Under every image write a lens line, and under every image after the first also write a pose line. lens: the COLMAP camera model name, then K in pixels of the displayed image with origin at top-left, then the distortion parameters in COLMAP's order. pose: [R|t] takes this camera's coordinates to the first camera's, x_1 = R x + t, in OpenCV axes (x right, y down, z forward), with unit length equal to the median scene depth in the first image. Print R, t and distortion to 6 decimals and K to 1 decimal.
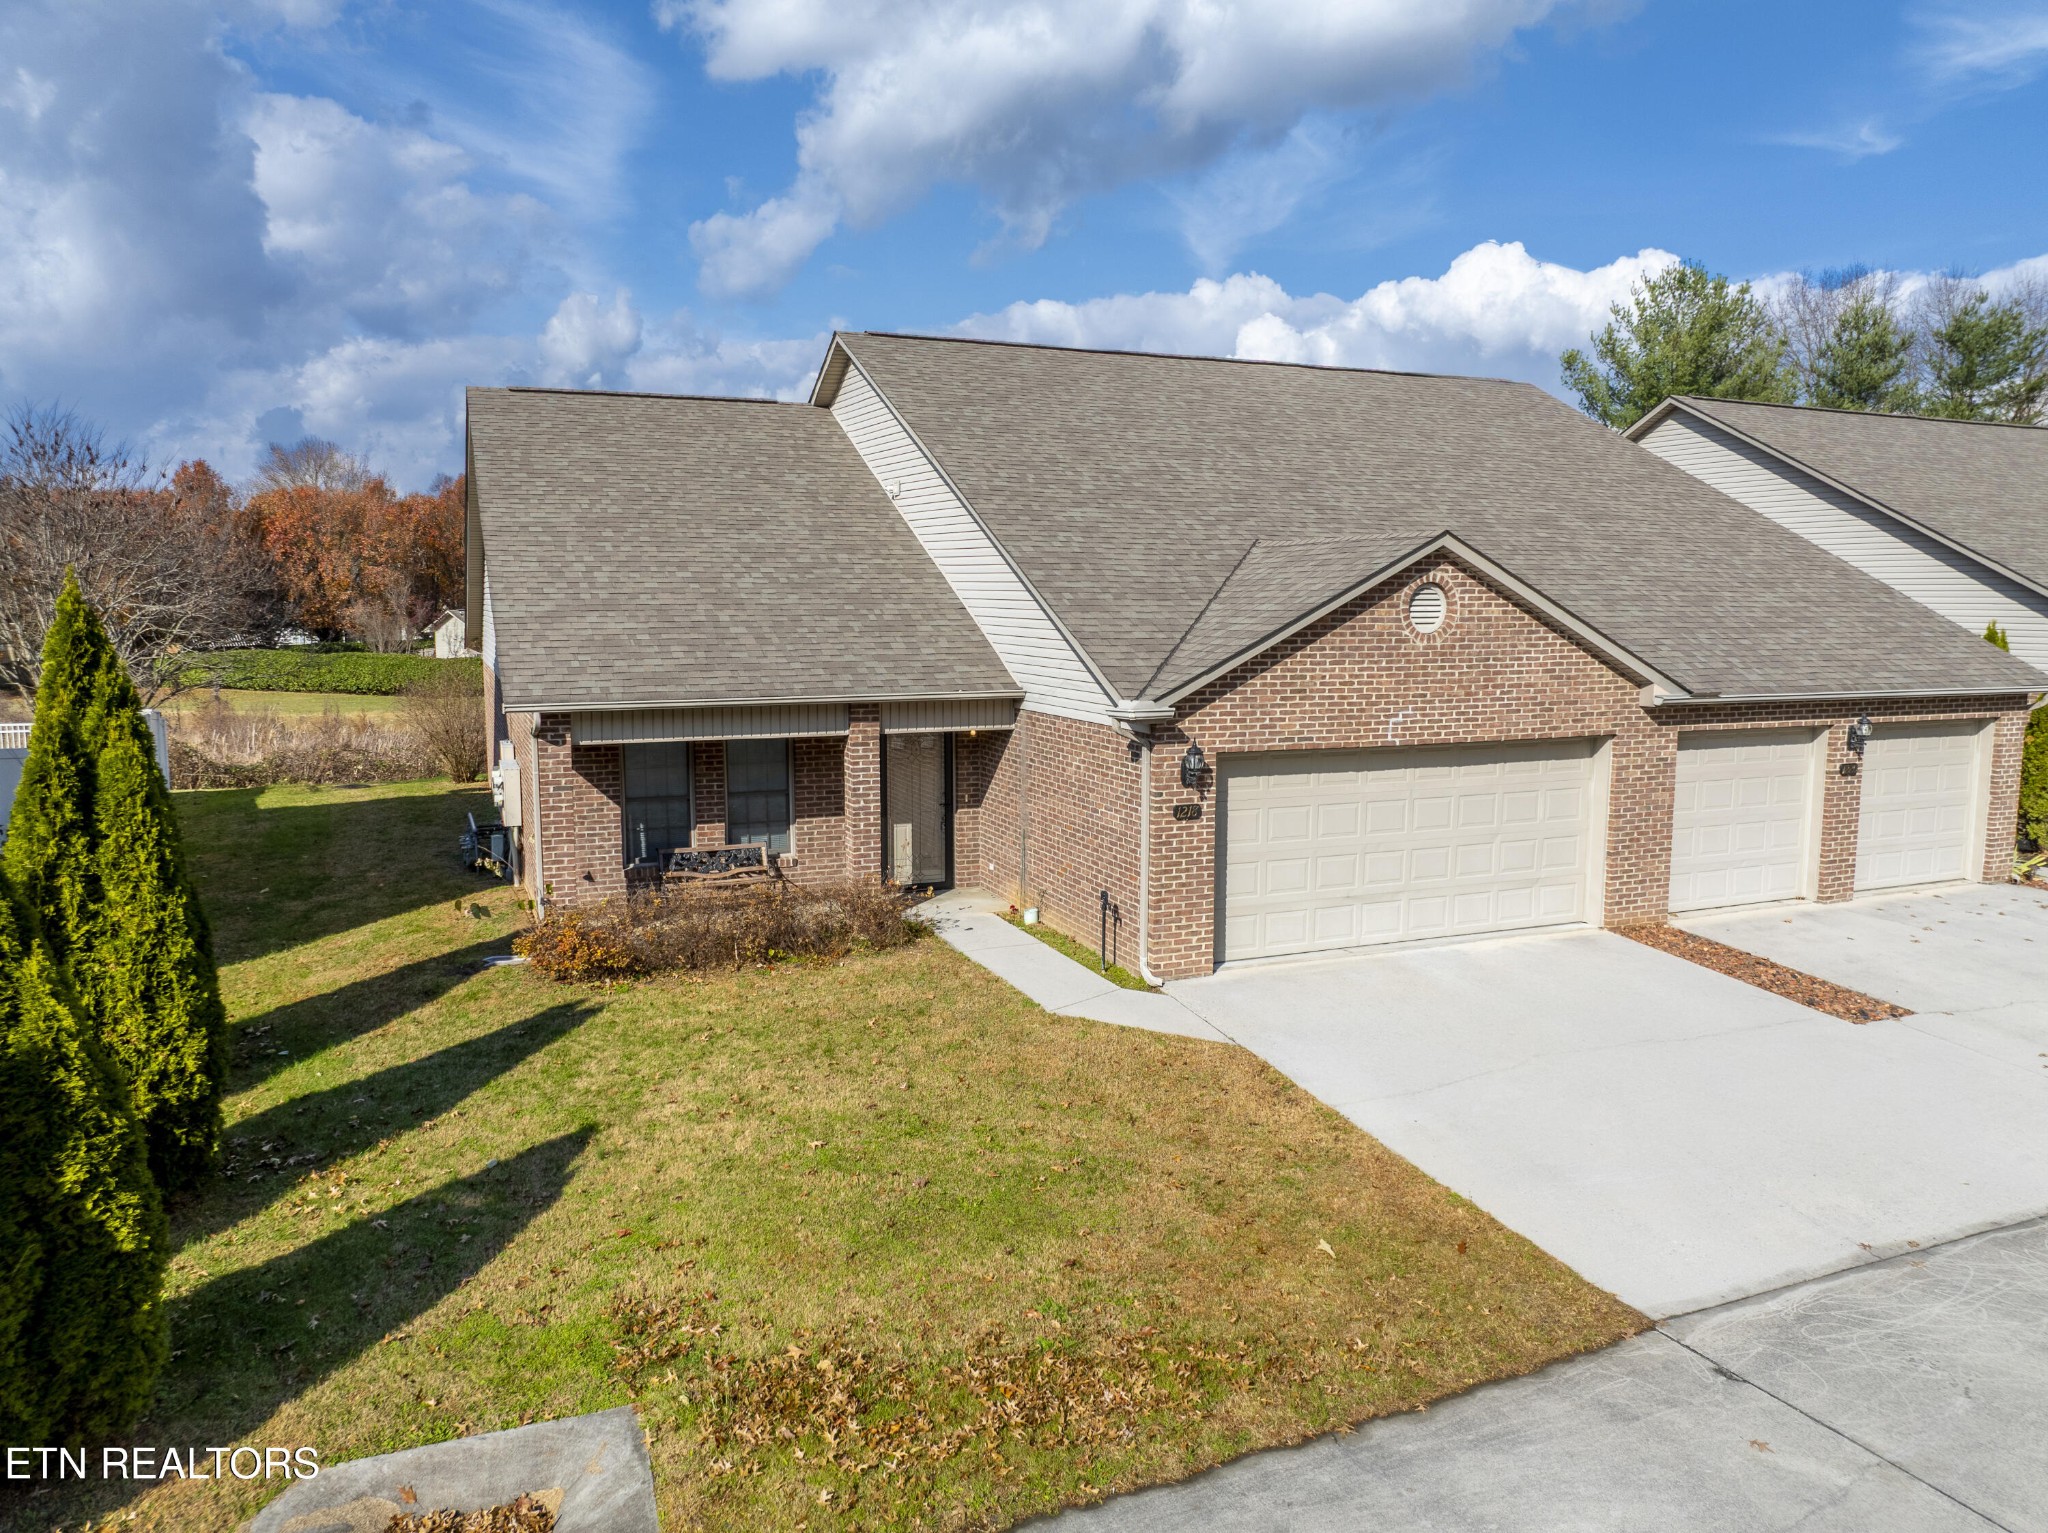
lens RADIAL K [[1452.3, 0, 1021.5], [0, 1452.3, 761.0], [0, 0, 1]] dist [-0.047044, 0.016160]
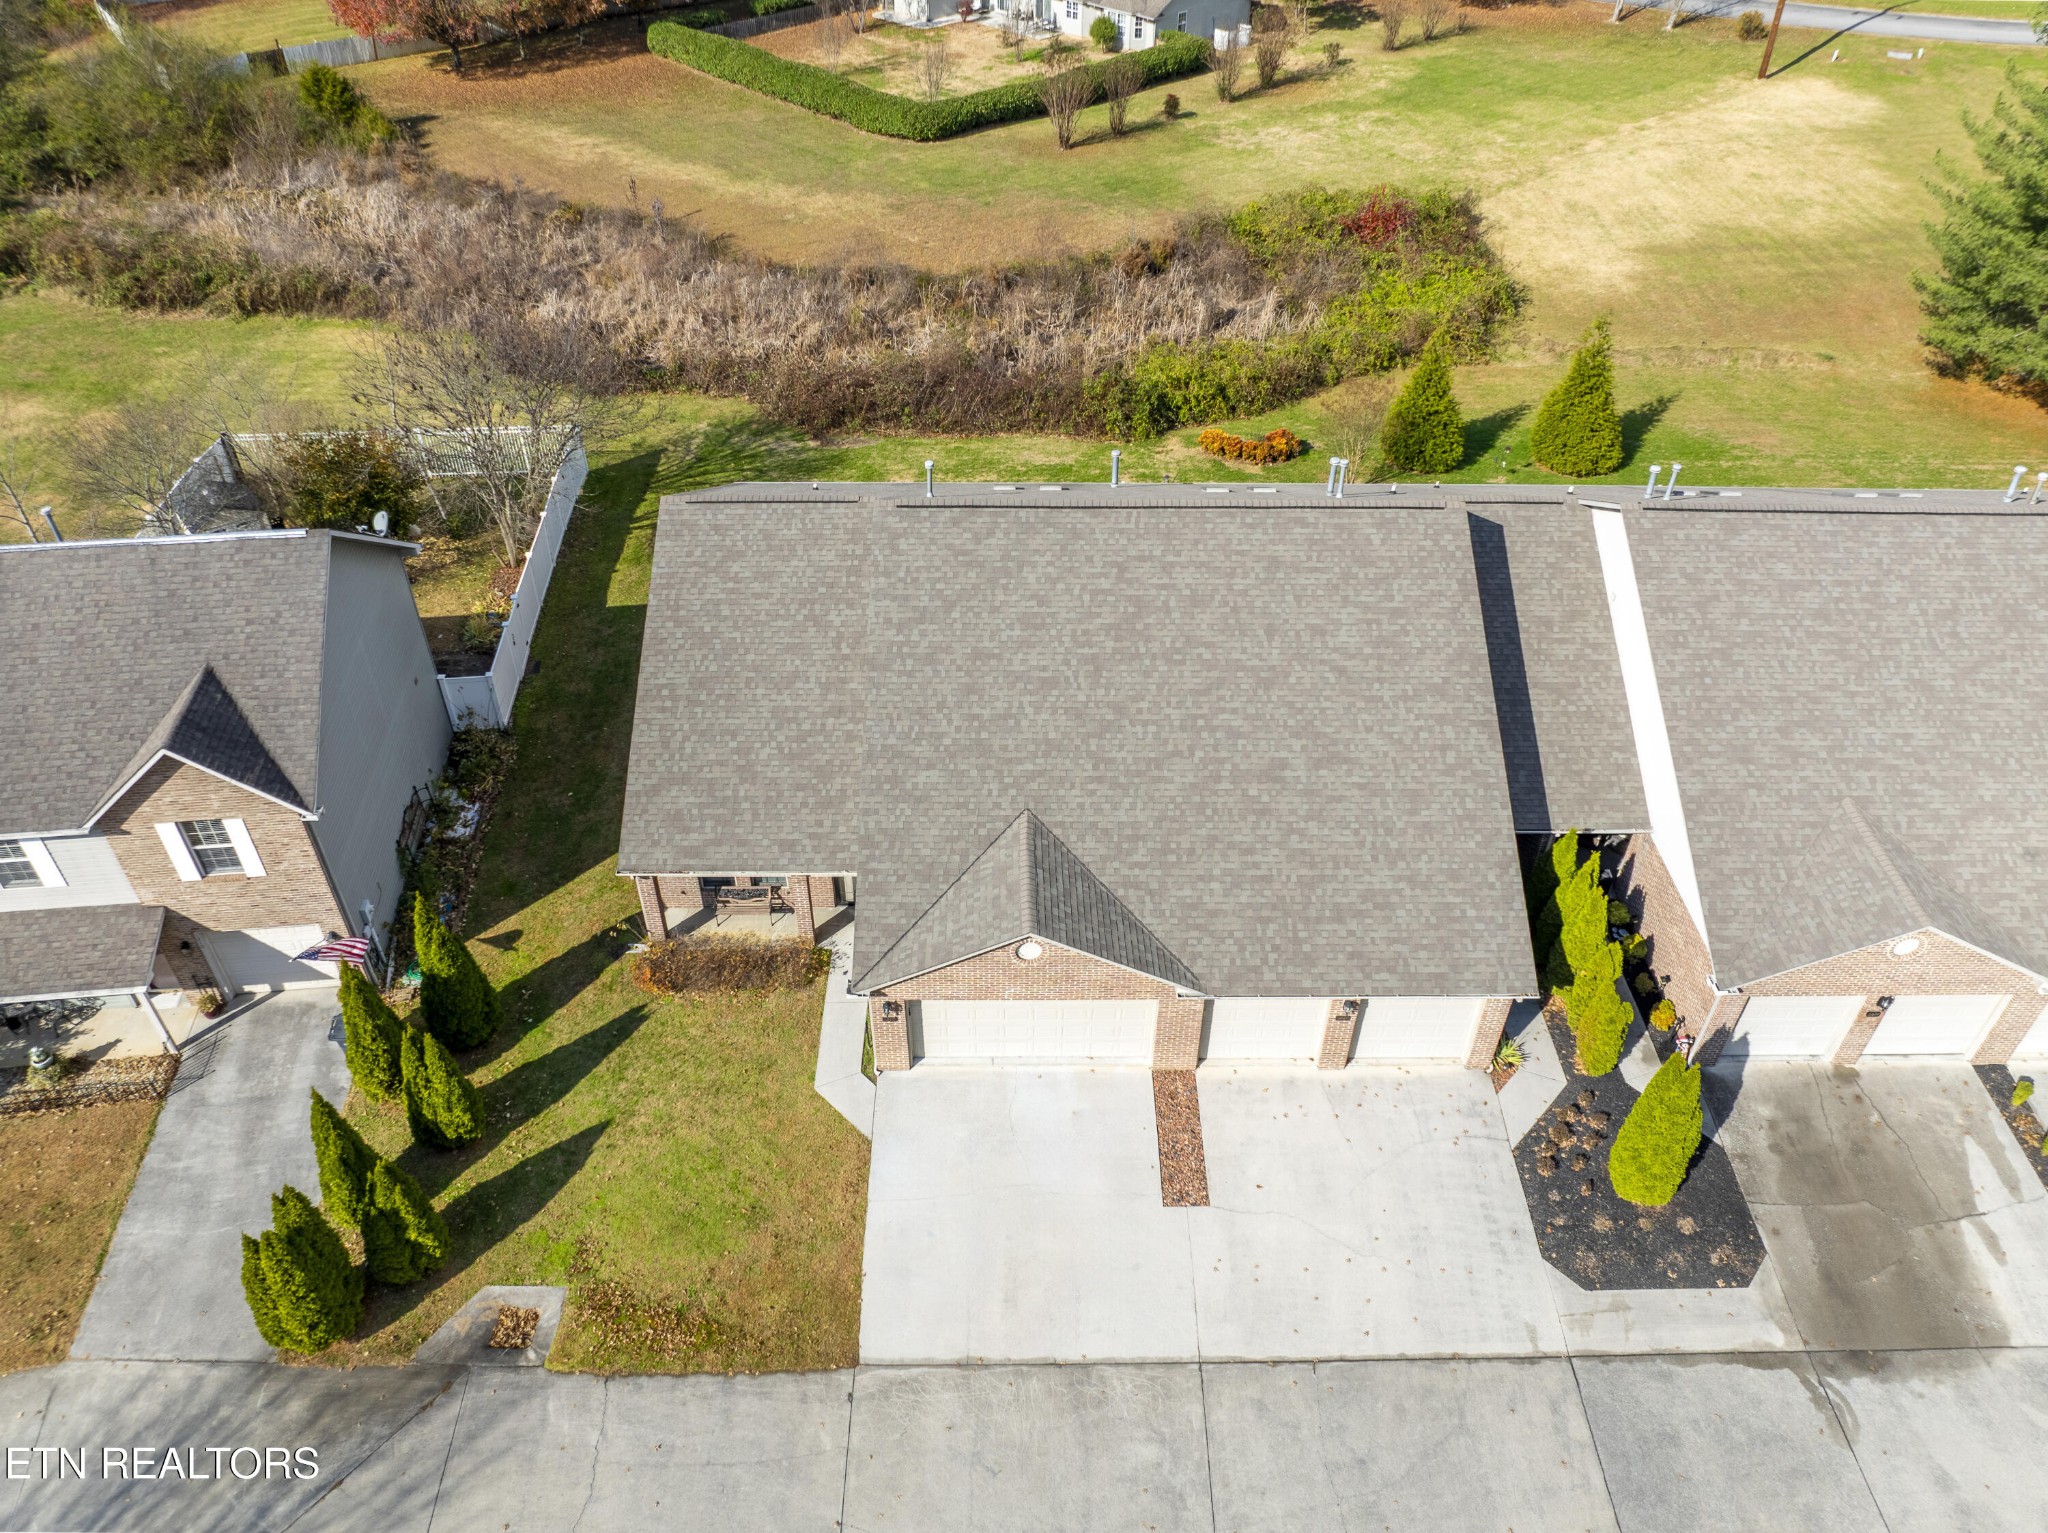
lens RADIAL K [[1452.3, 0, 1024.7], [0, 1452.3, 773.4], [0, 0, 1]] dist [-0.047044, 0.016160]
pose [[0.927917, 0.244811, -0.281136, 0.781447], [-0.049964, 0.829015, 0.556991, -1.407410], [0.369423, -0.502794, 0.781488, -0.378168]]
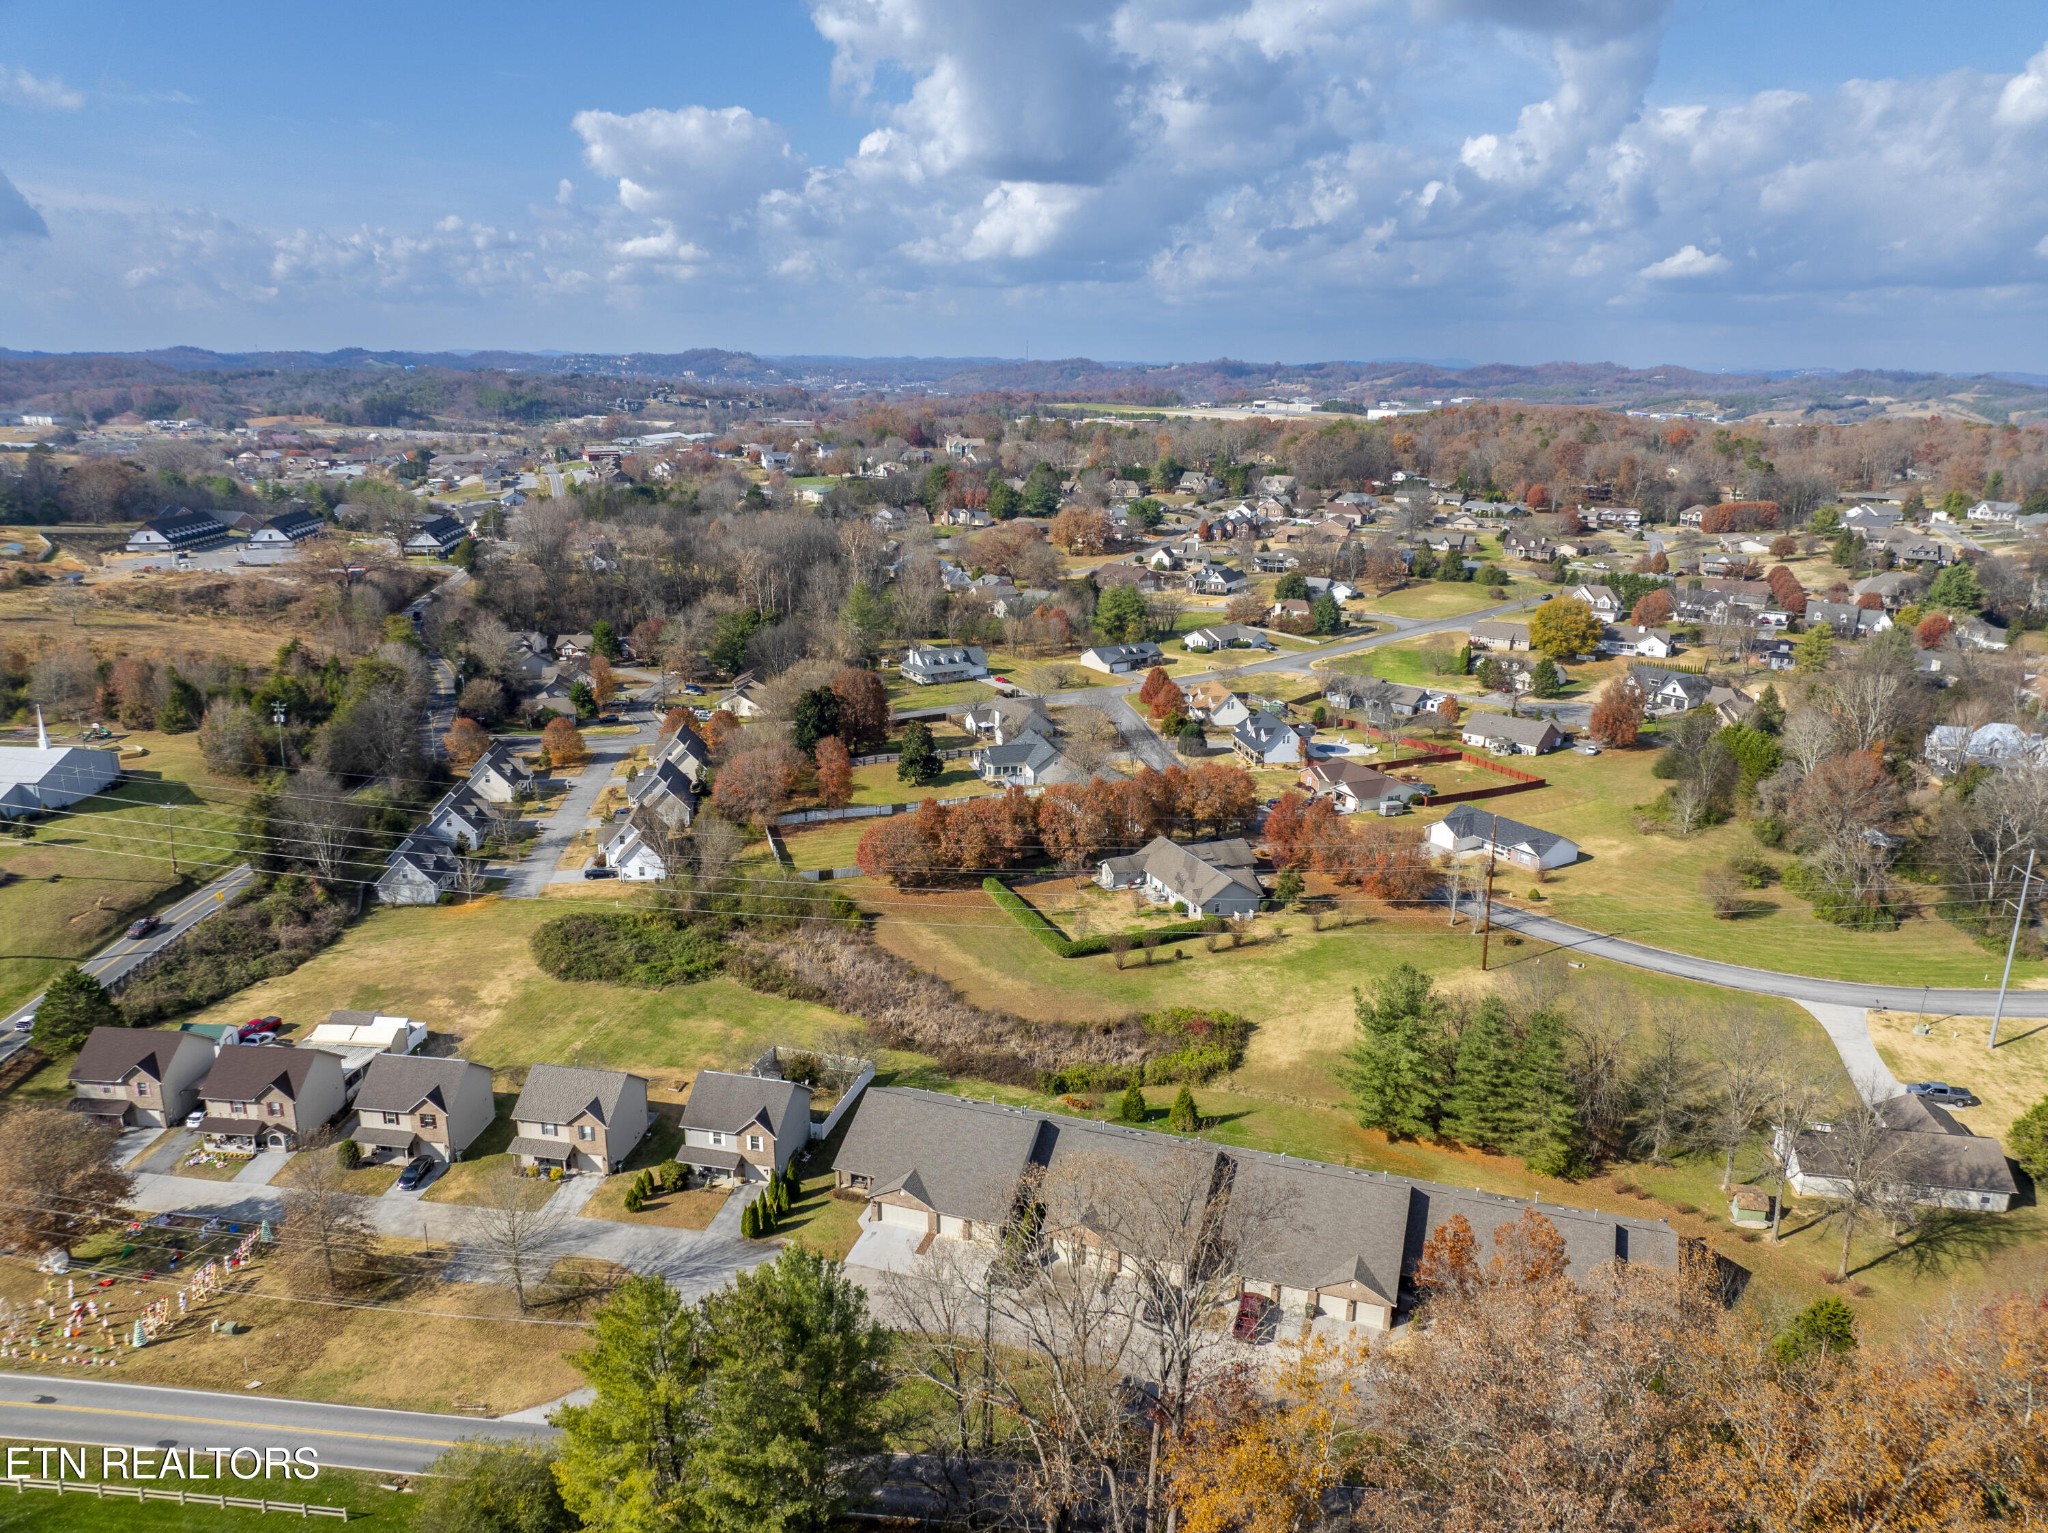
lens RADIAL K [[1452.3, 0, 1031.5], [0, 1452.3, 763.8], [0, 0, 1]] dist [-0.047044, 0.016160]
pose [[0.753765, 0.188666, -0.629479, 6.372128], [-0.085277, 0.977884, 0.190975, -4.747765], [0.651587, -0.090270, 0.753183, -5.290069]]
